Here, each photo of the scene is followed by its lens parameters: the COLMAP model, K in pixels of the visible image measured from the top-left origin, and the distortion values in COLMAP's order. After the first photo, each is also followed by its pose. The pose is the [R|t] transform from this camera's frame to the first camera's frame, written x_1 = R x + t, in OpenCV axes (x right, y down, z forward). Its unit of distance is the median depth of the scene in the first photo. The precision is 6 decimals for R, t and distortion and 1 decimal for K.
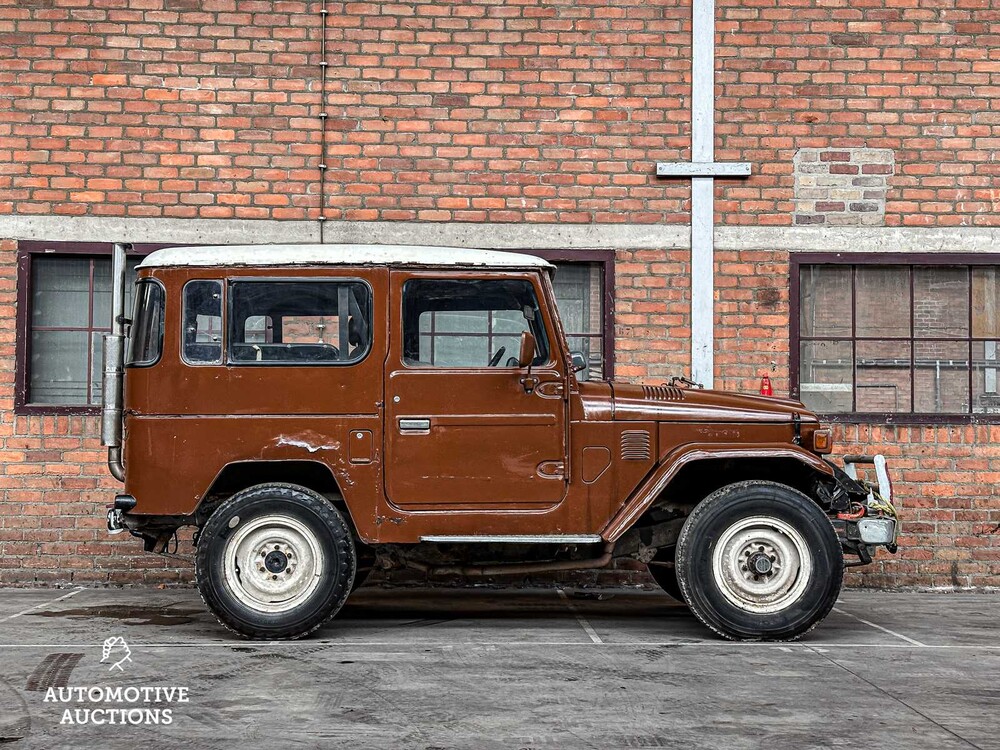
lens RADIAL K [[1374.9, 0, 501.7], [0, 1374.9, 382.7], [0, 0, 1]] dist [0.194024, -0.368561]
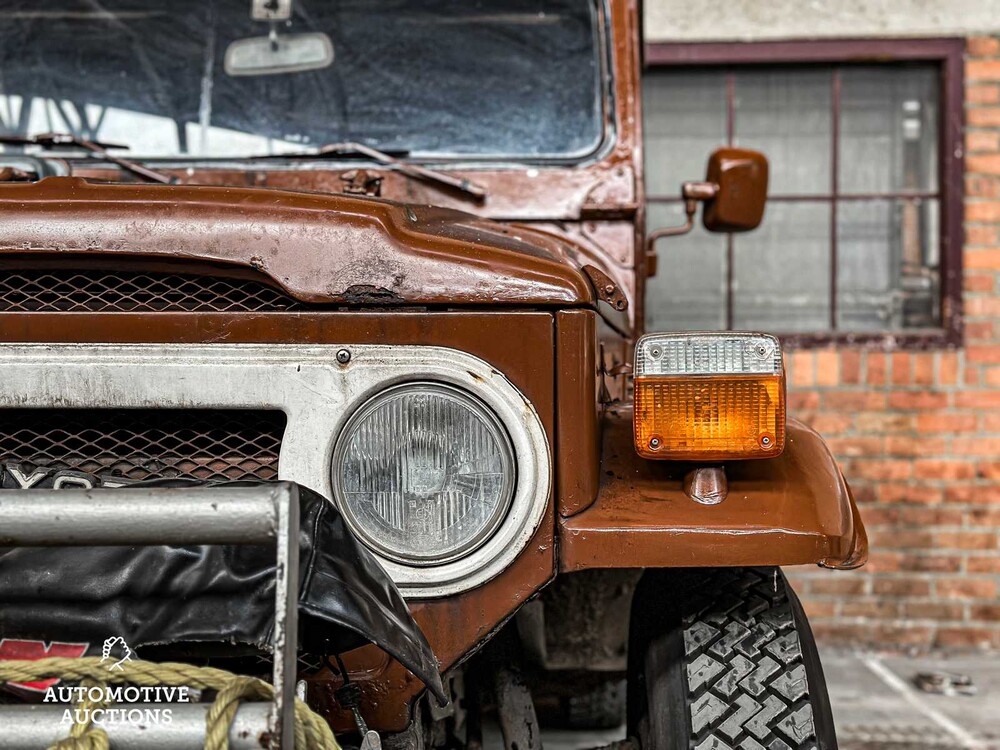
lens RADIAL K [[1378.7, 0, 499.2], [0, 1378.7, 379.8], [0, 0, 1]] dist [0.220047, -0.501000]
pose [[0.998549, -0.006545, -0.053443, -0.072726], [0.008801, 0.999075, 0.042097, 0.013809], [0.053118, -0.042506, 0.997683, 0.432652]]
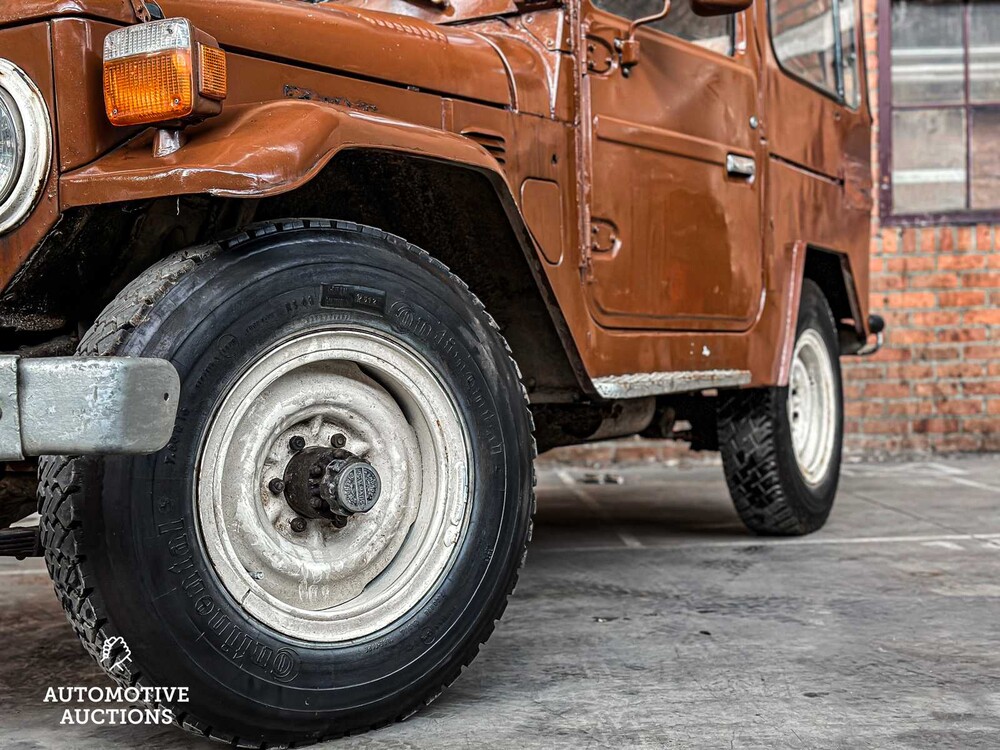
lens RADIAL K [[1373.7, 0, 499.4], [0, 1373.7, 384.2], [0, 0, 1]] dist [0.202903, -0.418558]
pose [[0.999329, -0.035972, 0.006897, 0.005856], [0.035377, 0.996728, 0.072676, 0.050070], [-0.009488, -0.072383, 0.997332, 0.283257]]
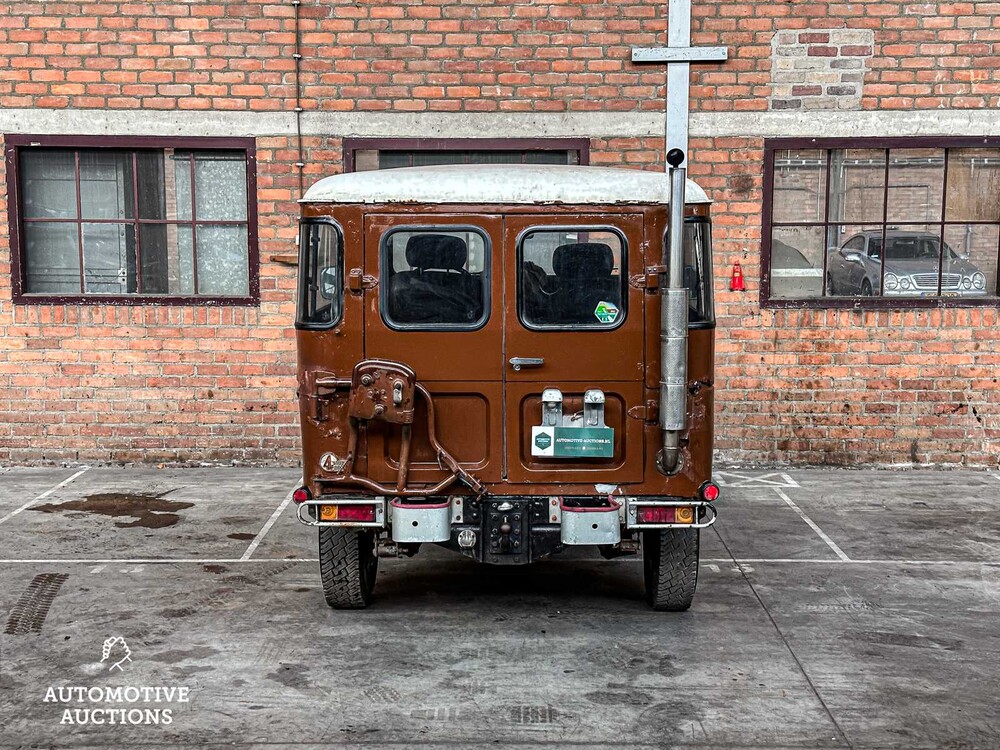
lens RADIAL K [[1373.7, 0, 499.4], [0, 1373.7, 384.2], [0, 0, 1]] dist [0.202903, -0.418558]
pose [[0.999228, -0.001846, -0.039252, 0.055650], [0.008545, 0.985199, 0.171199, -0.093080], [0.038355, -0.171402, 0.984454, -0.025553]]
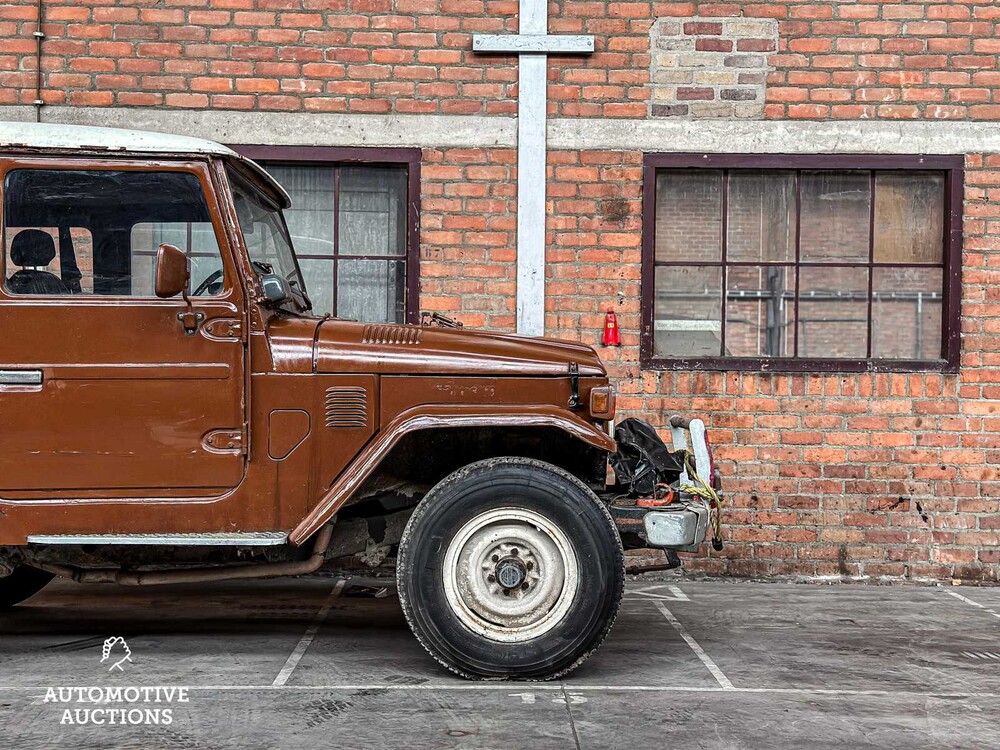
lens RADIAL K [[1373.7, 0, 499.4], [0, 1373.7, 384.2], [0, 0, 1]] dist [0.202903, -0.418558]
pose [[0.999908, 0.005147, -0.012543, 0.137507], [-0.004505, 0.998702, 0.050732, -0.002513], [0.012787, -0.050670, 0.998634, 0.211491]]
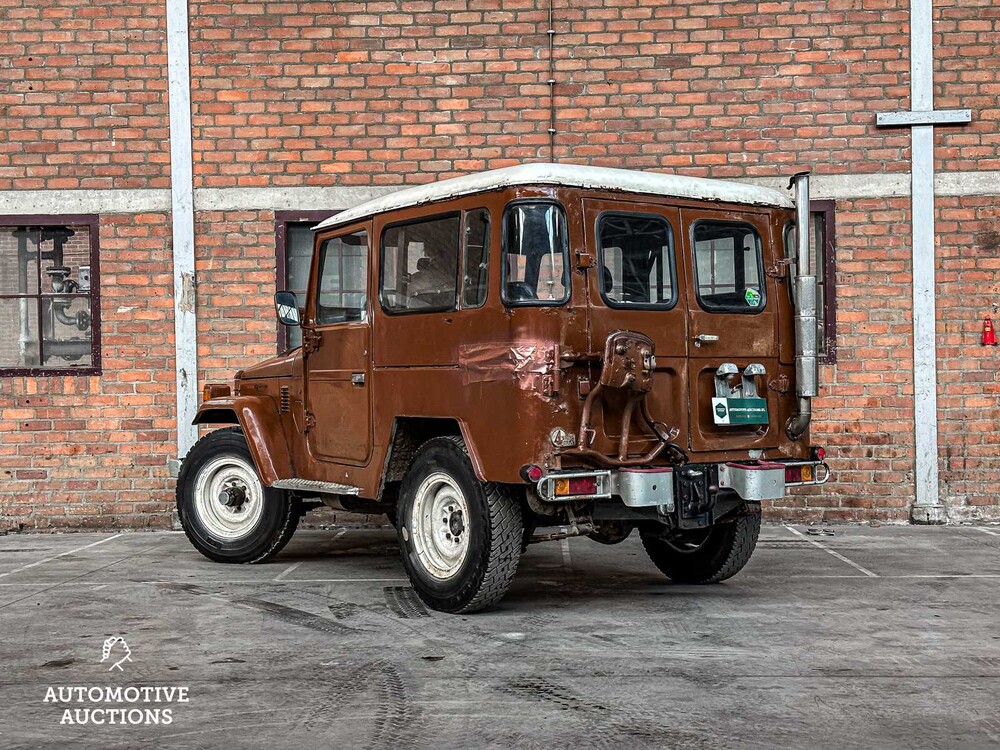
lens RADIAL K [[1373.7, 0, 499.4], [0, 1373.7, 384.2], [0, 0, 1]] dist [0.202903, -0.418558]
pose [[0.997596, -0.021511, -0.065875, -0.103422], [0.024421, 0.998747, 0.043684, -0.010111], [0.064853, -0.045187, 0.996871, -0.061574]]
